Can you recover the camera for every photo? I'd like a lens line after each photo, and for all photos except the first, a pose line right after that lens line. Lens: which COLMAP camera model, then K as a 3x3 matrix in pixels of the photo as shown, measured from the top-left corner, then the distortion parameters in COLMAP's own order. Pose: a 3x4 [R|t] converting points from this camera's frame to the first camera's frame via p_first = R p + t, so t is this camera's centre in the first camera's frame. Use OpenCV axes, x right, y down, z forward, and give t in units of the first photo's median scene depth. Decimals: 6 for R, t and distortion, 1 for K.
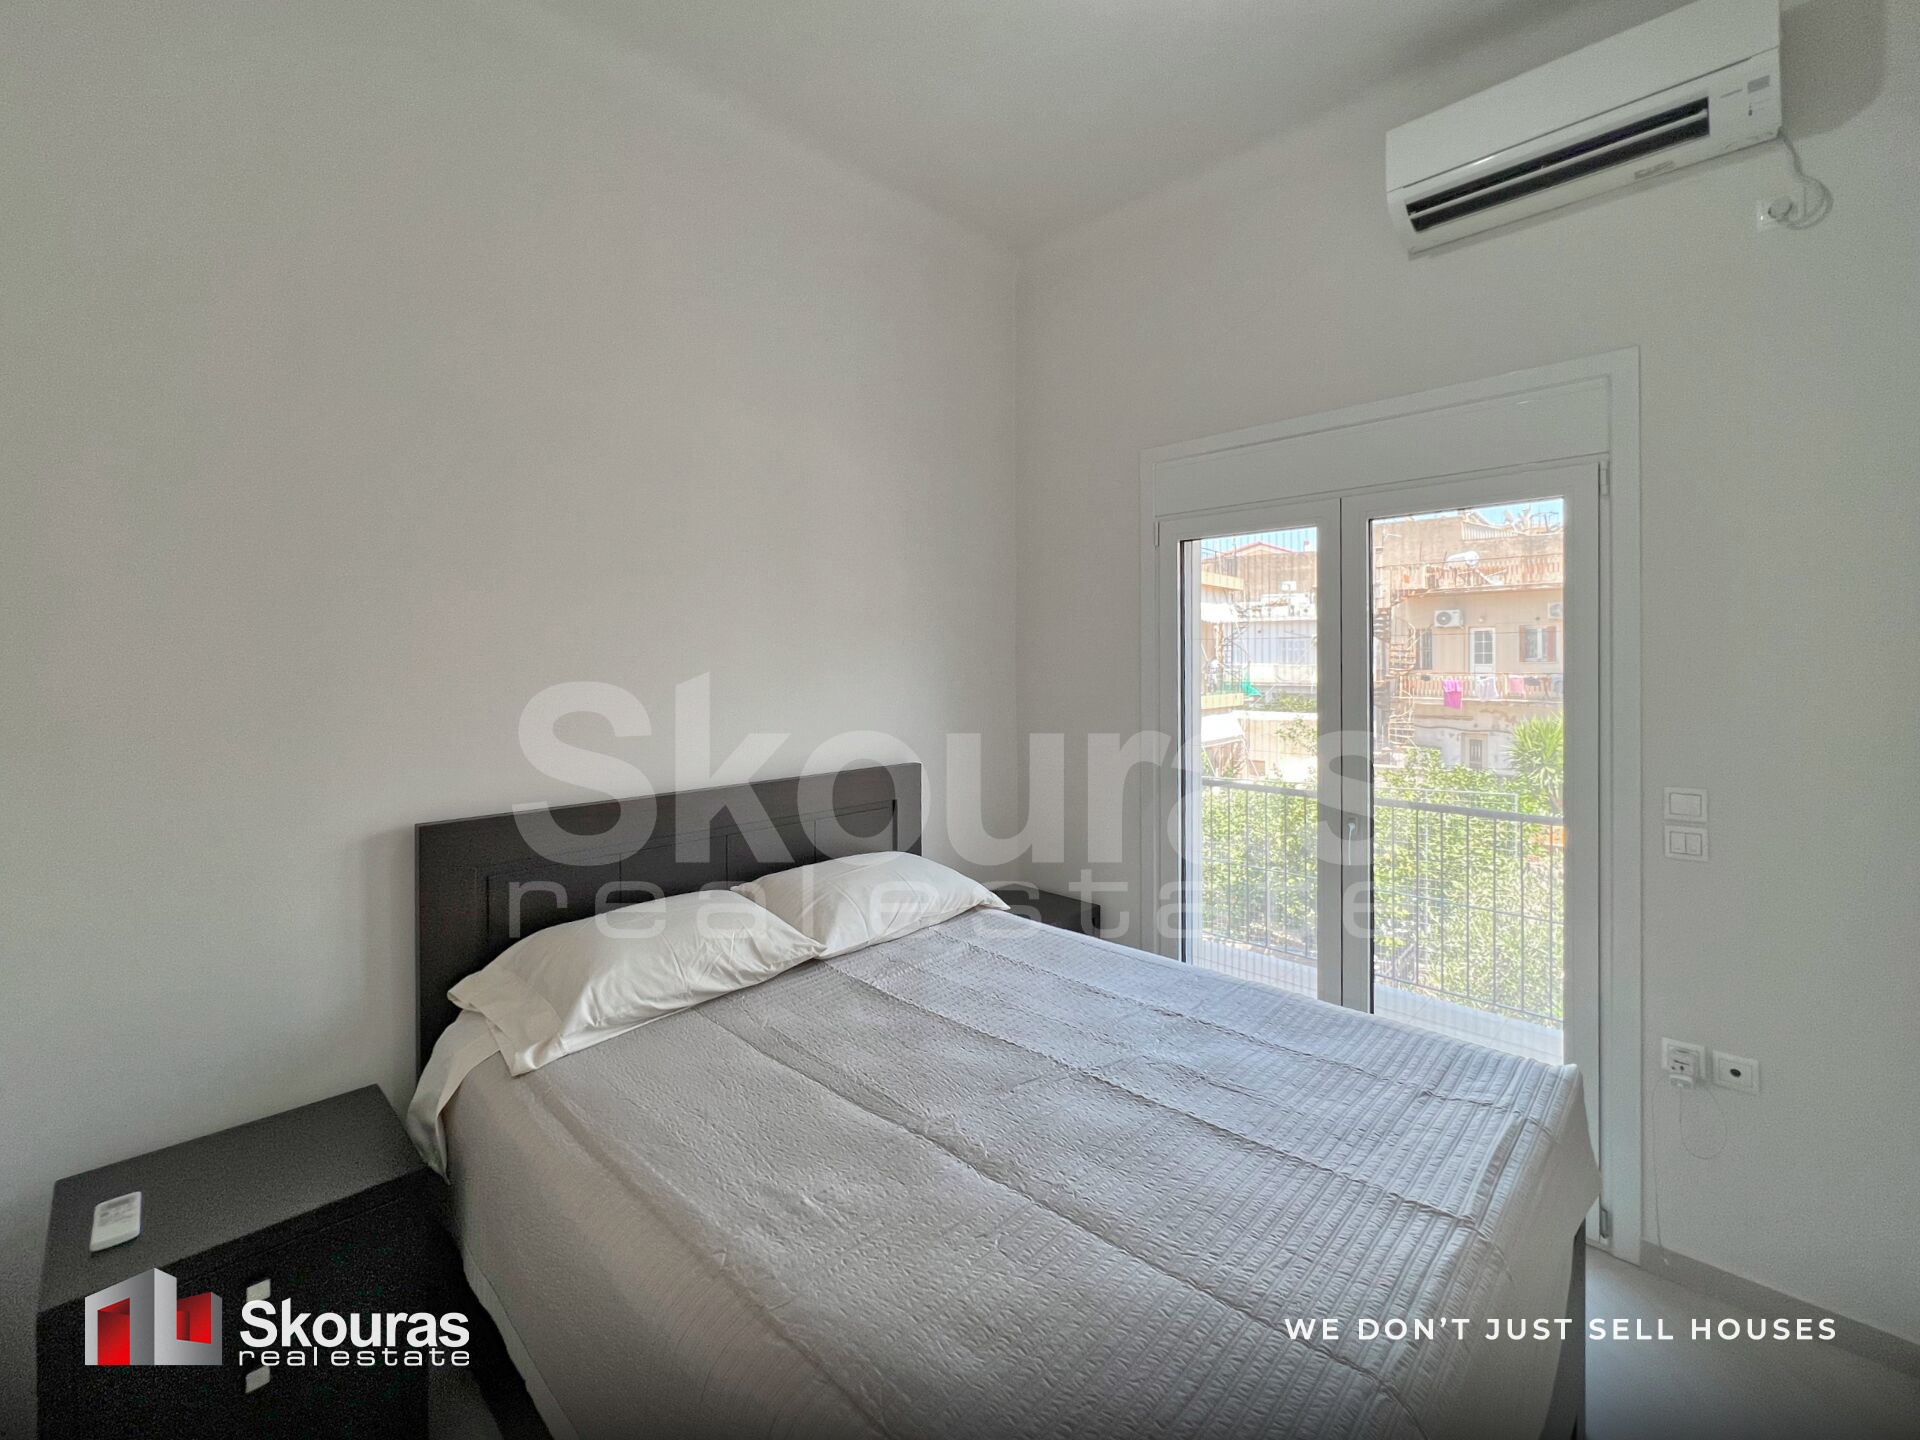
lens RADIAL K [[789.1, 0, 959.9], [0, 789.1, 710.3], [0, 0, 1]] dist [-0.001261, -0.000086]
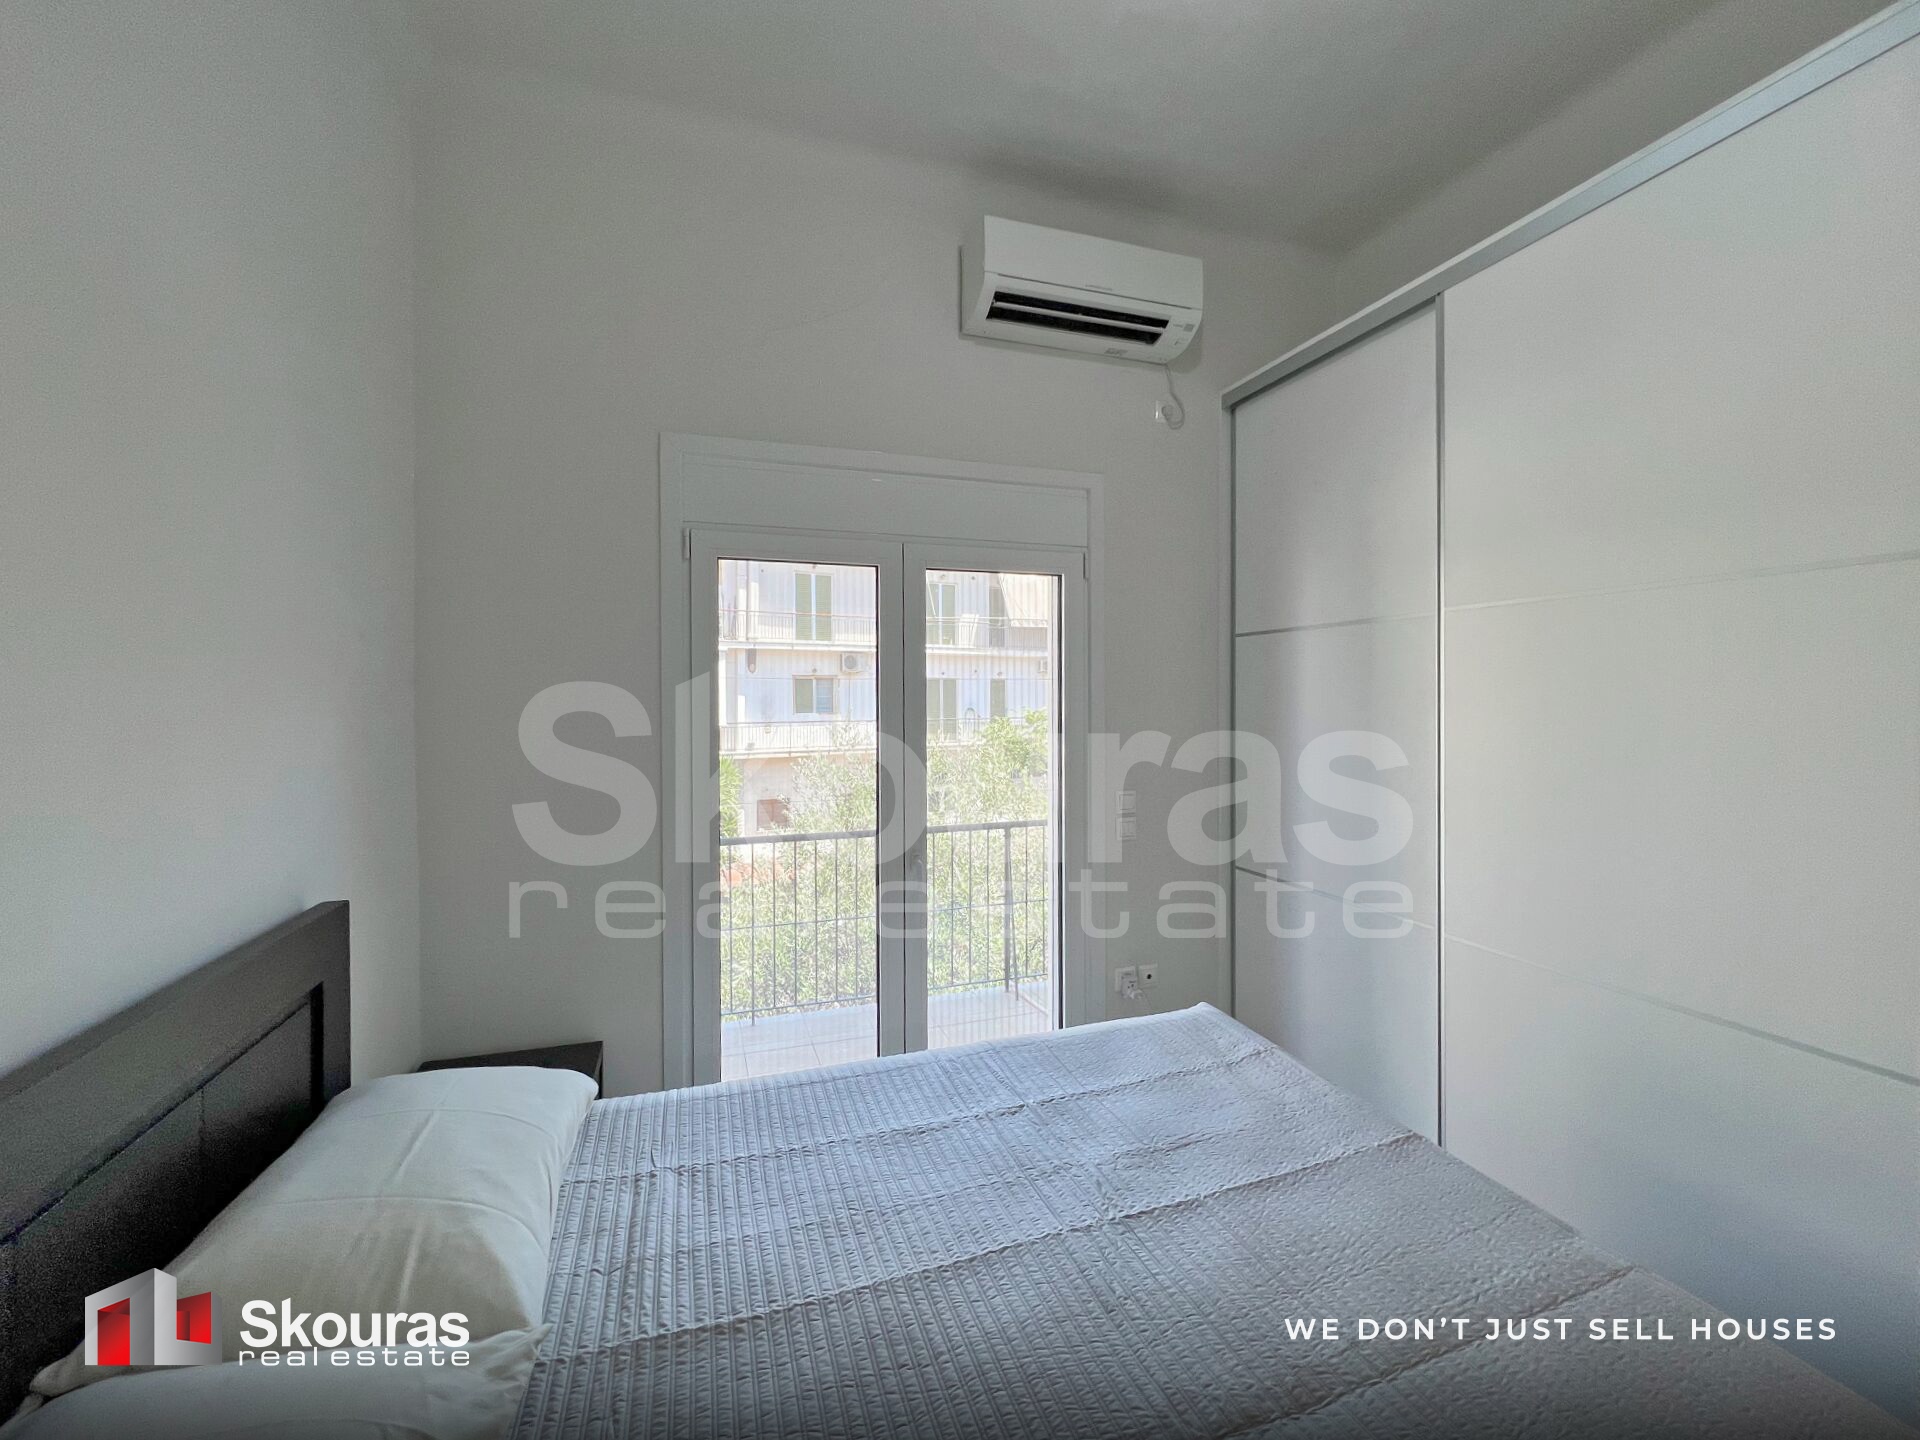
lens RADIAL K [[789.1, 0, 959.9], [0, 789.1, 710.3], [0, 0, 1]] dist [-0.001261, -0.000086]
pose [[0.469582, 0.011824, 0.882810, -0.441440], [0.064120, 0.996813, -0.047457, 0.003661], [-0.880558, 0.078891, 0.467327, 0.568191]]
